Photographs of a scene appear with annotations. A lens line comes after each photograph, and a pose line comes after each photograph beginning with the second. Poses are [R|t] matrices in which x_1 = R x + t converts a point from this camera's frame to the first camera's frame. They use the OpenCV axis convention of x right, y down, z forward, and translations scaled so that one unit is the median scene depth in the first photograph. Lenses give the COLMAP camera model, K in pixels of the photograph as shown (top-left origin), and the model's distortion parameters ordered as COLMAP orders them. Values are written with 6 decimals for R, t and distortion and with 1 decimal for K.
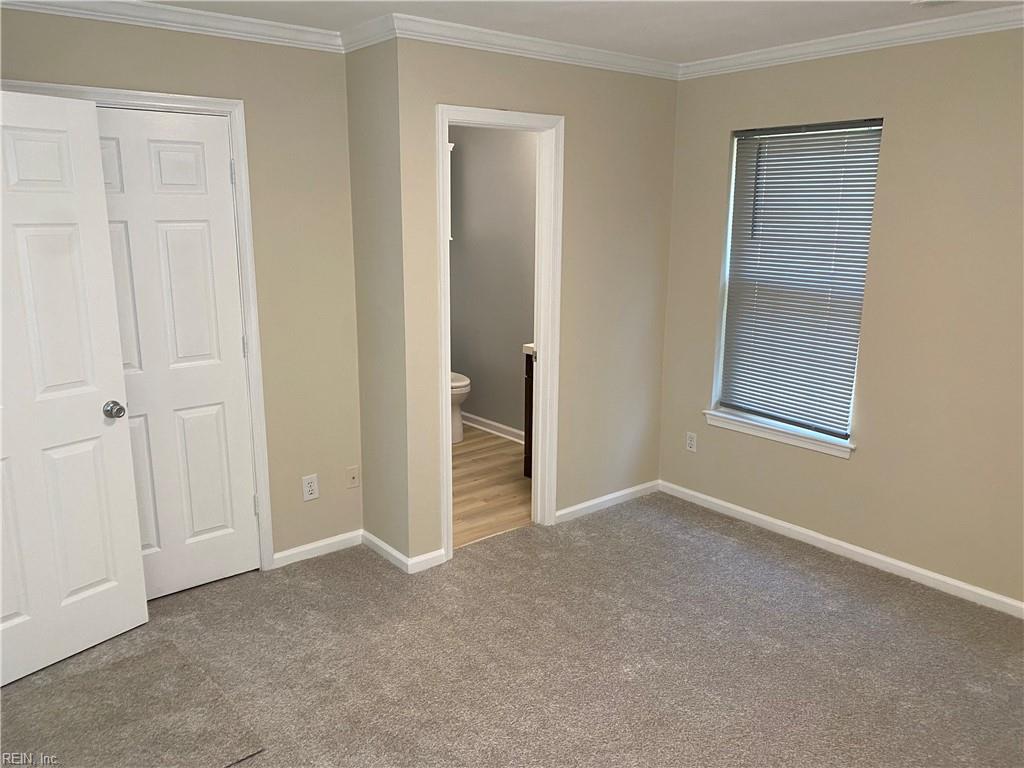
lens RADIAL K [[782.9, 0, 516.6], [0, 782.9, 374.2], [0, 0, 1]] dist [0.010750, -0.000760]
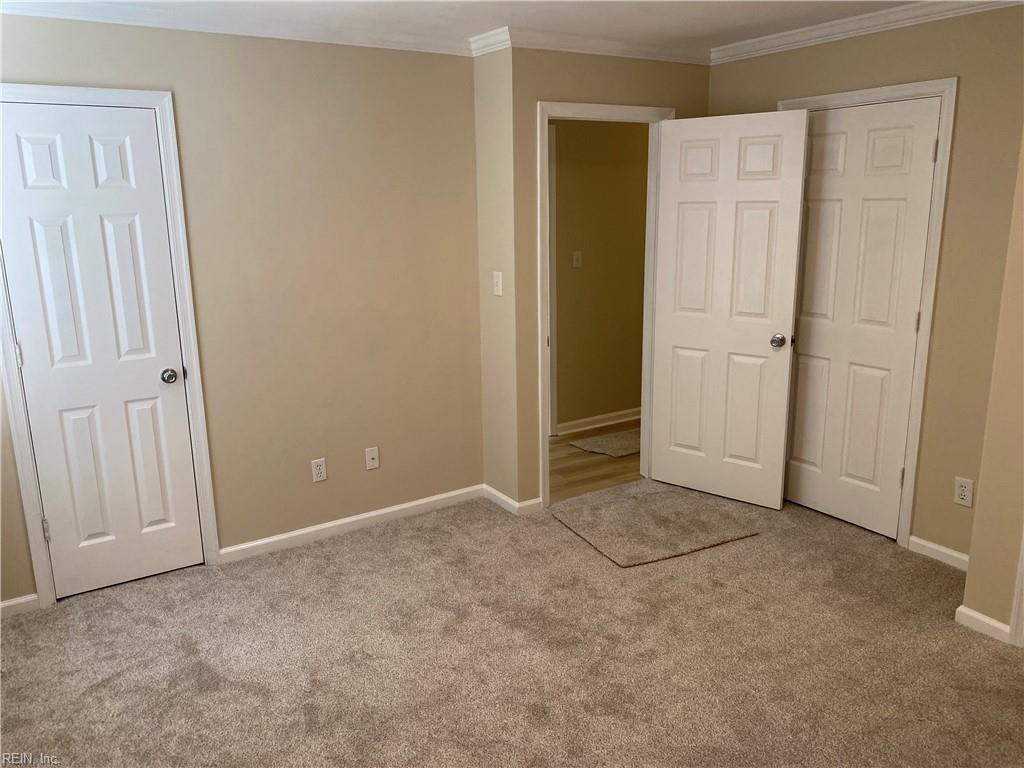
lens RADIAL K [[782.9, 0, 516.6], [0, 782.9, 374.2], [0, 0, 1]] dist [0.010750, -0.000760]
pose [[-0.101304, 0.220758, -0.970053, 0.759499], [-0.203025, 0.949962, 0.237388, -0.115450], [0.973919, 0.220994, -0.051416, 0.590971]]
